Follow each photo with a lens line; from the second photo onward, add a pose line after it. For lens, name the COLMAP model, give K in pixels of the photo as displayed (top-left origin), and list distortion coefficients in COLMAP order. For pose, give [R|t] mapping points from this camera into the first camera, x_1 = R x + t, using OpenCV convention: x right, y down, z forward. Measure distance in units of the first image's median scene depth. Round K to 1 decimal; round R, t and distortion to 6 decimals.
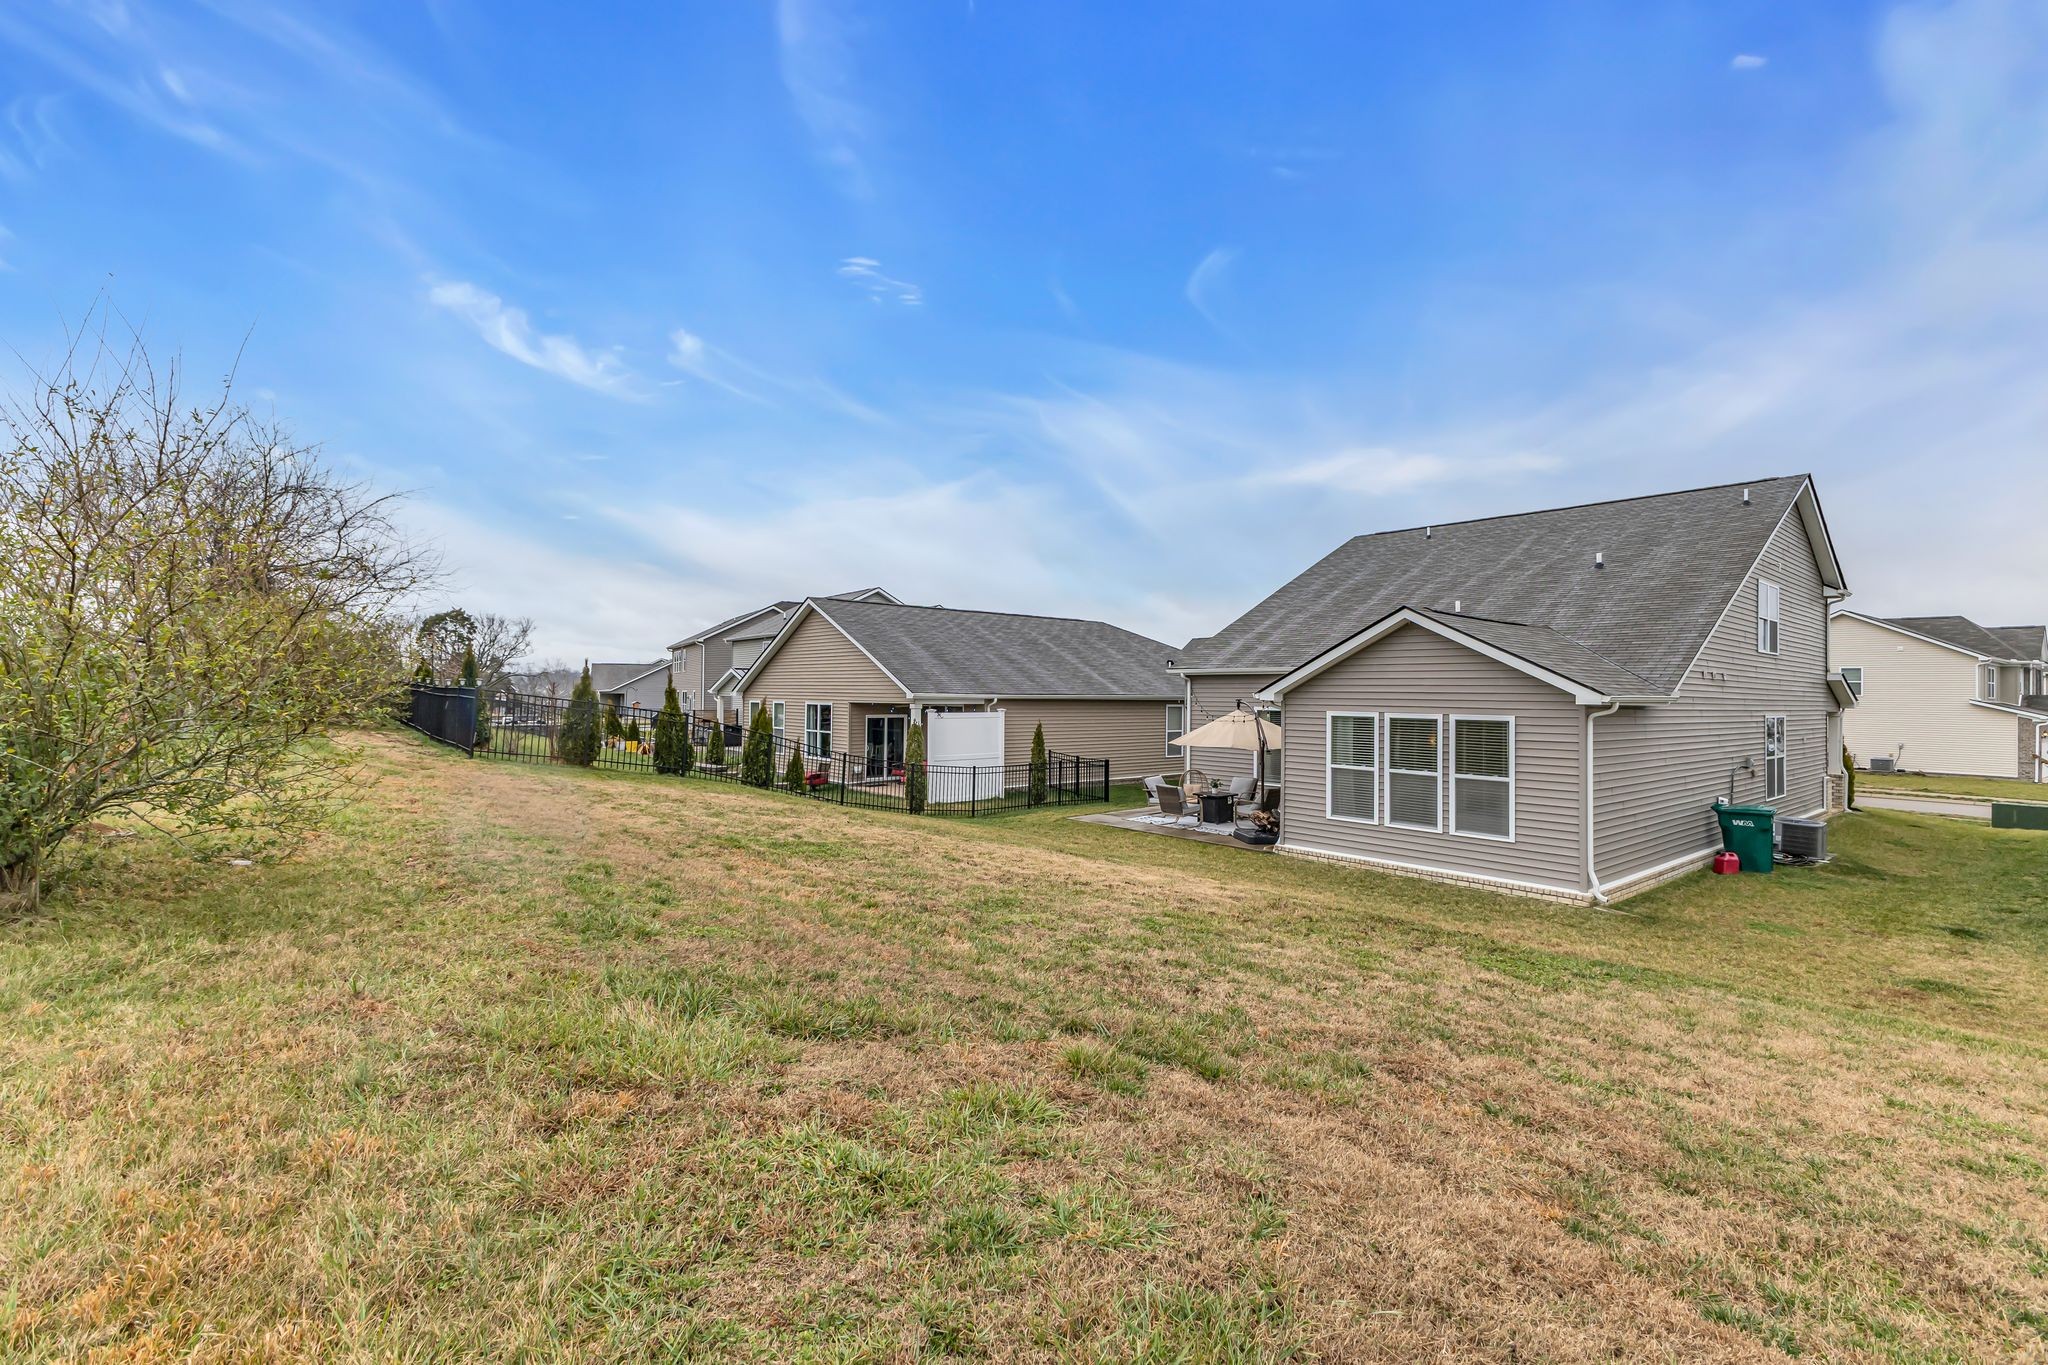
lens RADIAL K [[947.2, 0, 1025.9], [0, 947.2, 686.1], [0, 0, 1]] dist [0.001436, 0.000231]
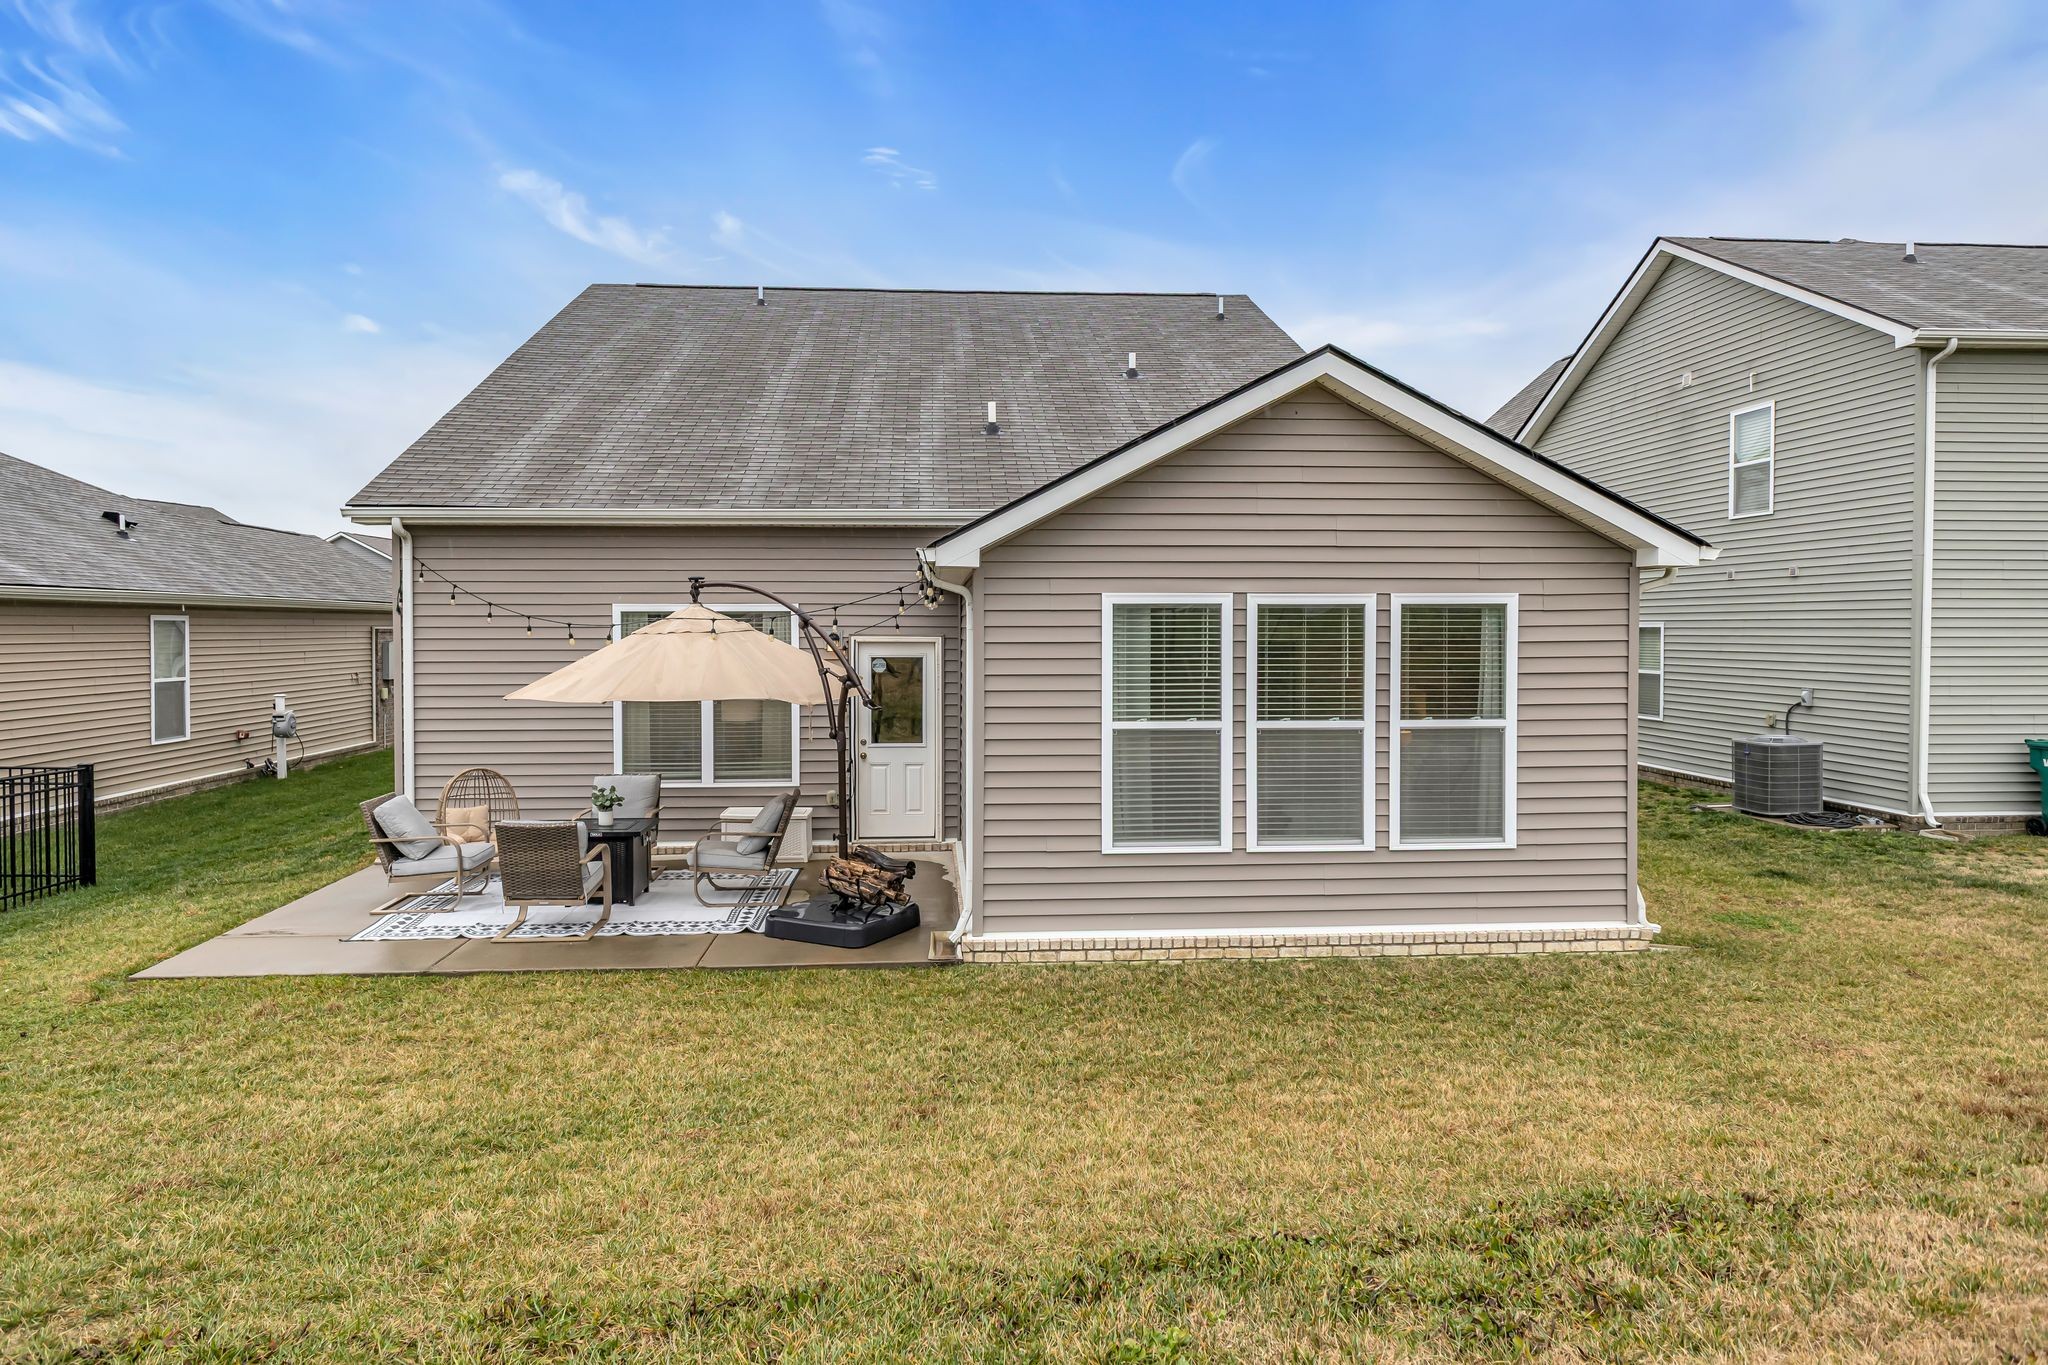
lens RADIAL K [[1226.0, 0, 1026.6], [0, 1226.0, 675.9], [0, 0, 1]] dist [0.026113, 0.000074]
pose [[0.576893, -0.050446, 0.815260, -0.139424], [0.004065, 0.998256, 0.058893, 0.032143], [-0.816809, -0.030661, 0.576092, 0.754521]]
